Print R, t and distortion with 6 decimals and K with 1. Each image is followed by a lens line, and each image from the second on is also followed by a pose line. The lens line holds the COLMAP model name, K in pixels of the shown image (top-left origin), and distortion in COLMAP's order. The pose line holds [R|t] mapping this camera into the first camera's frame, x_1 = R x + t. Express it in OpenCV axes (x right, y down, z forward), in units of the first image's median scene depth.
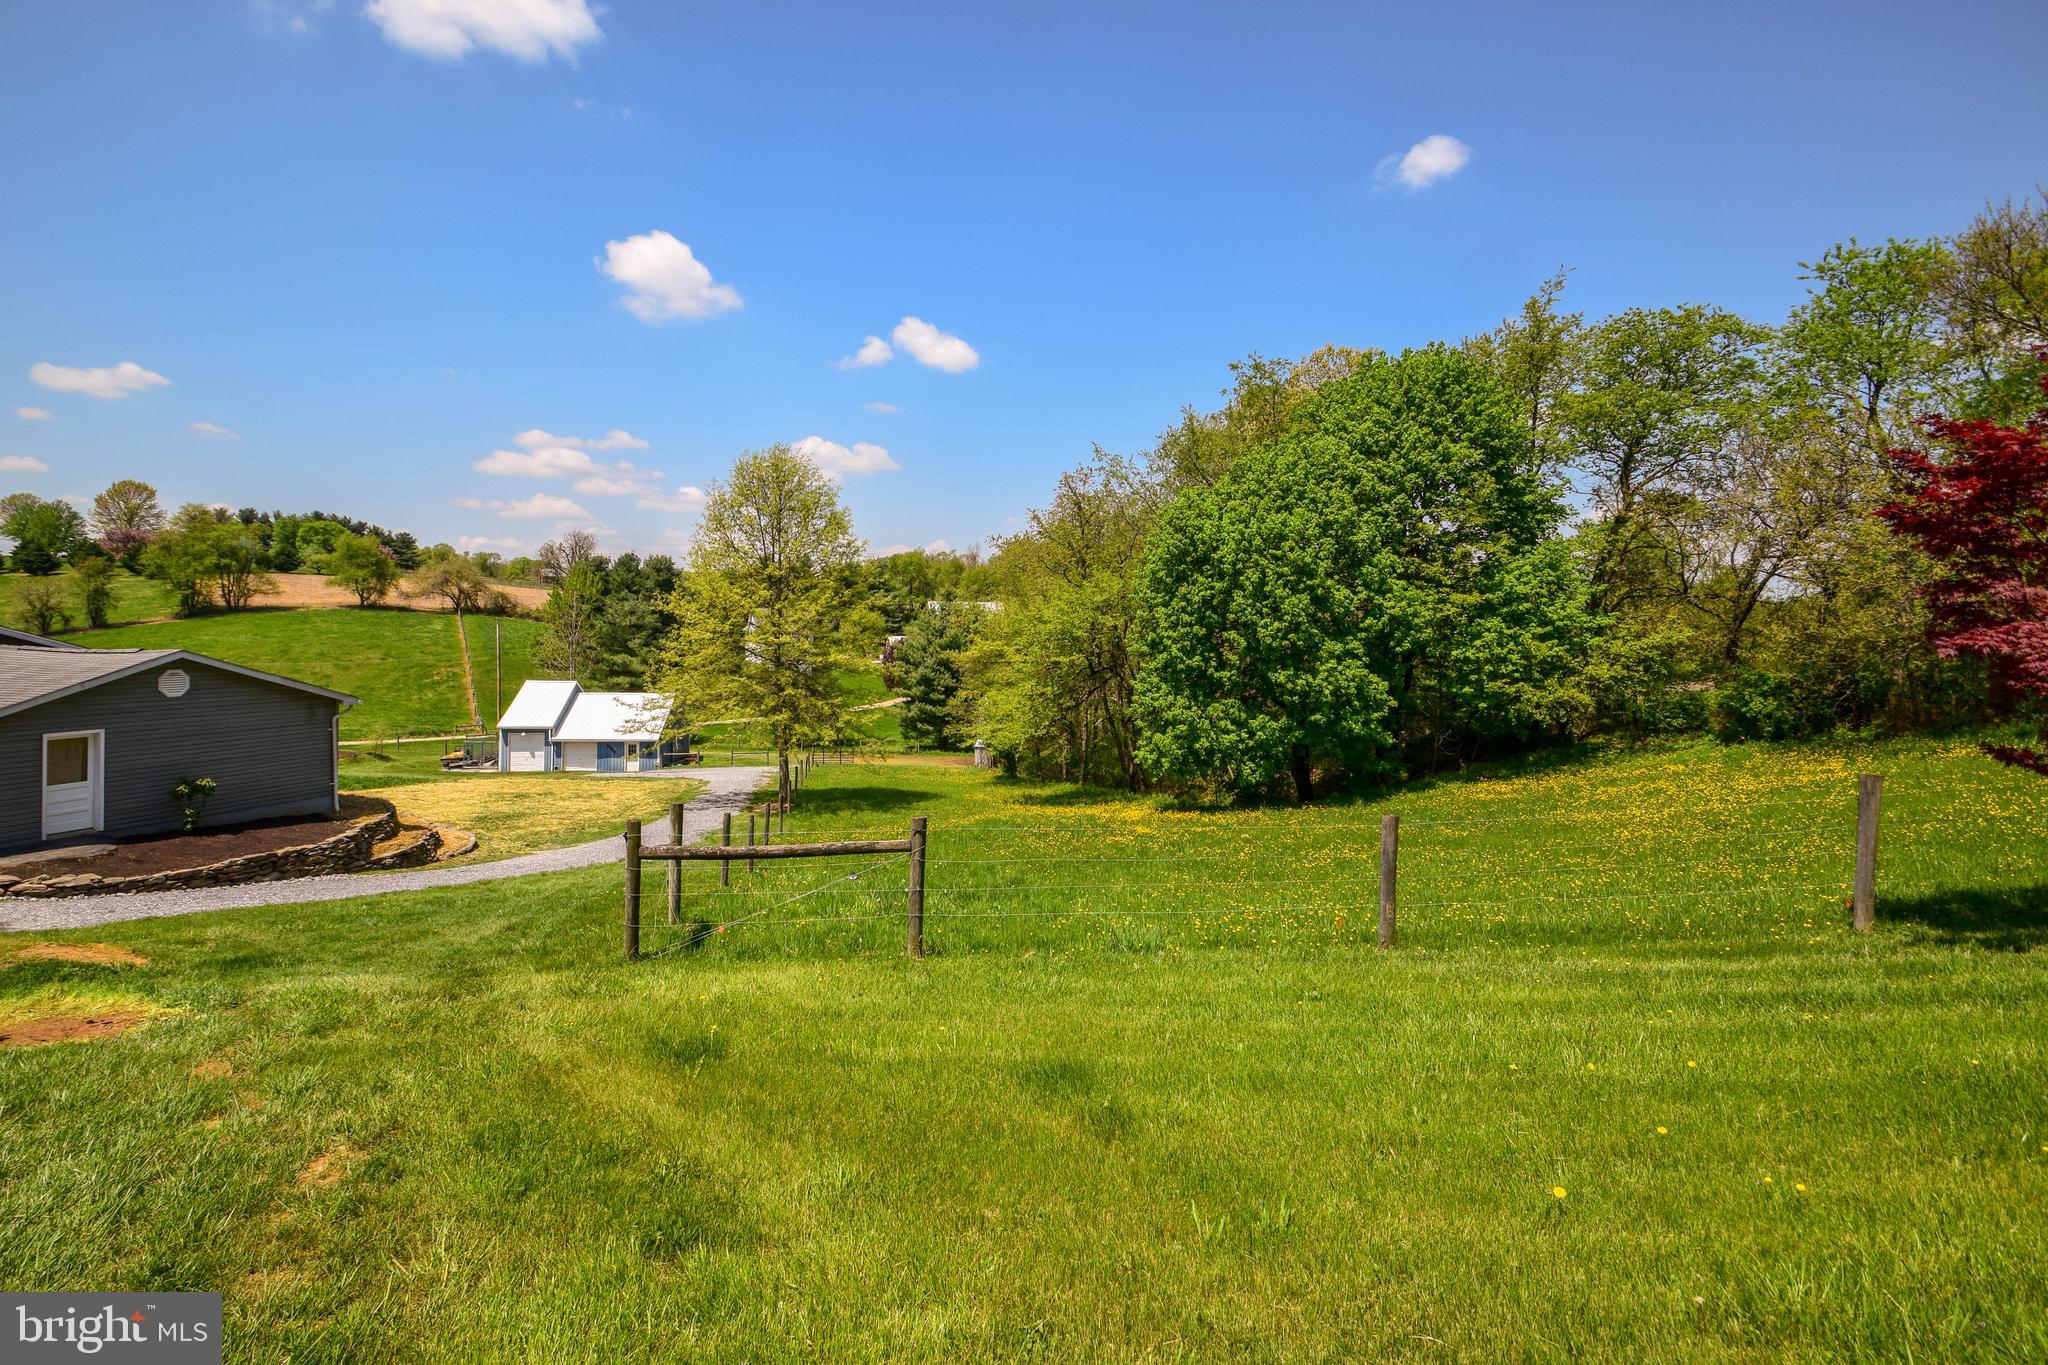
lens RADIAL K [[961.2, 0, 1017.4], [0, 961.2, 619.9], [0, 0, 1]] dist [0.001391, -0.013515]
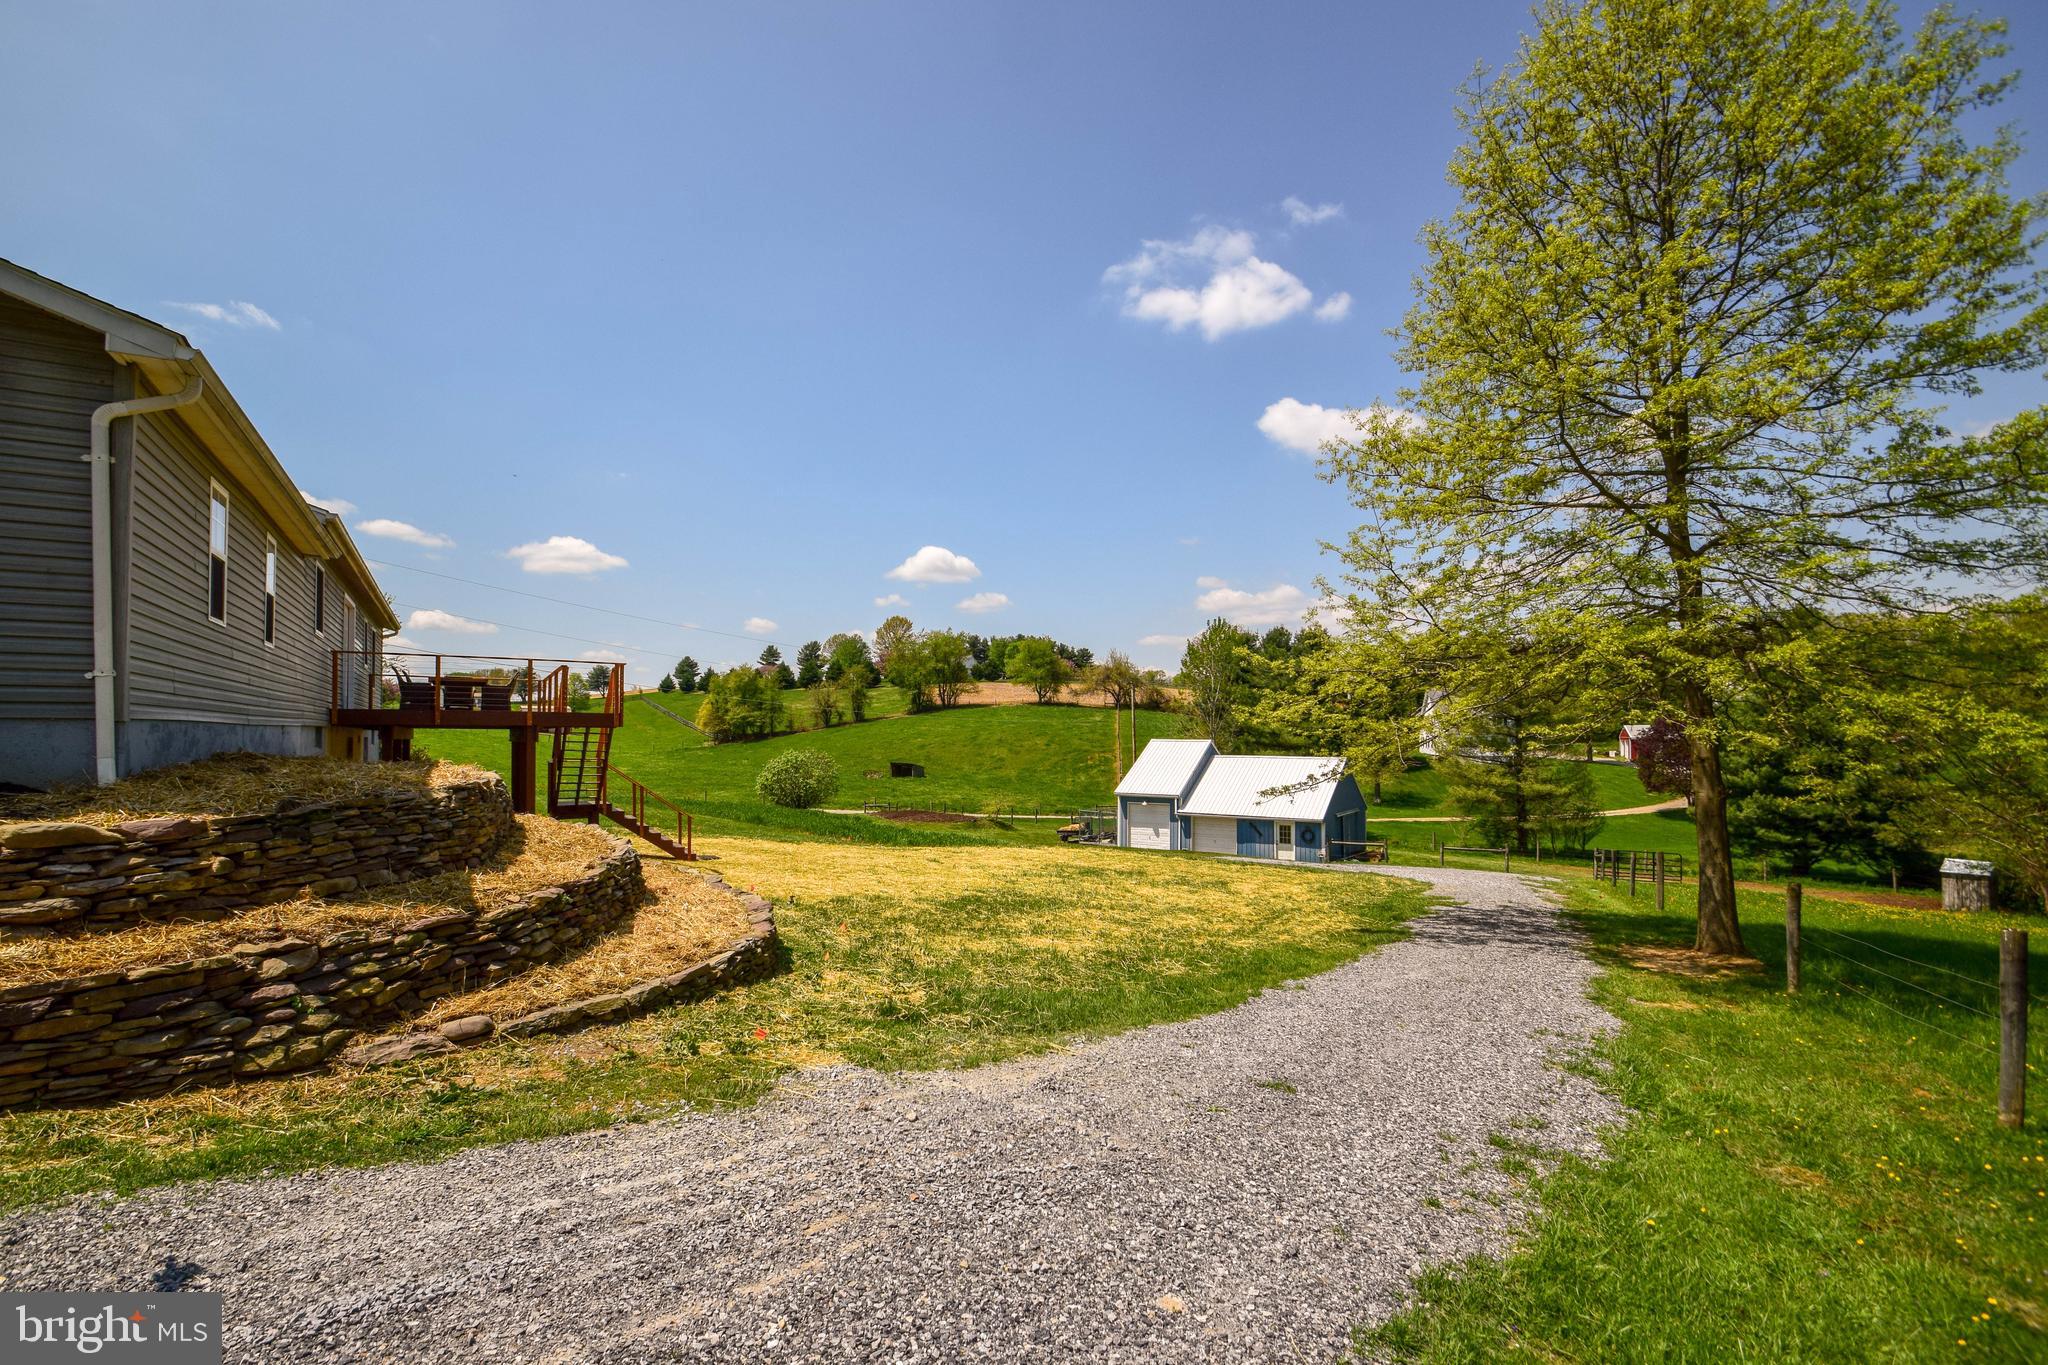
lens RADIAL K [[914.2, 0, 977.8], [0, 914.2, 715.7], [0, 0, 1]] dist [0.001699, -0.000056]
pose [[0.762191, -0.024560, -0.646886, -0.103095], [0.006259, 0.999513, -0.030573, 0.050655], [0.647322, 0.019253, 0.761973, 0.257873]]
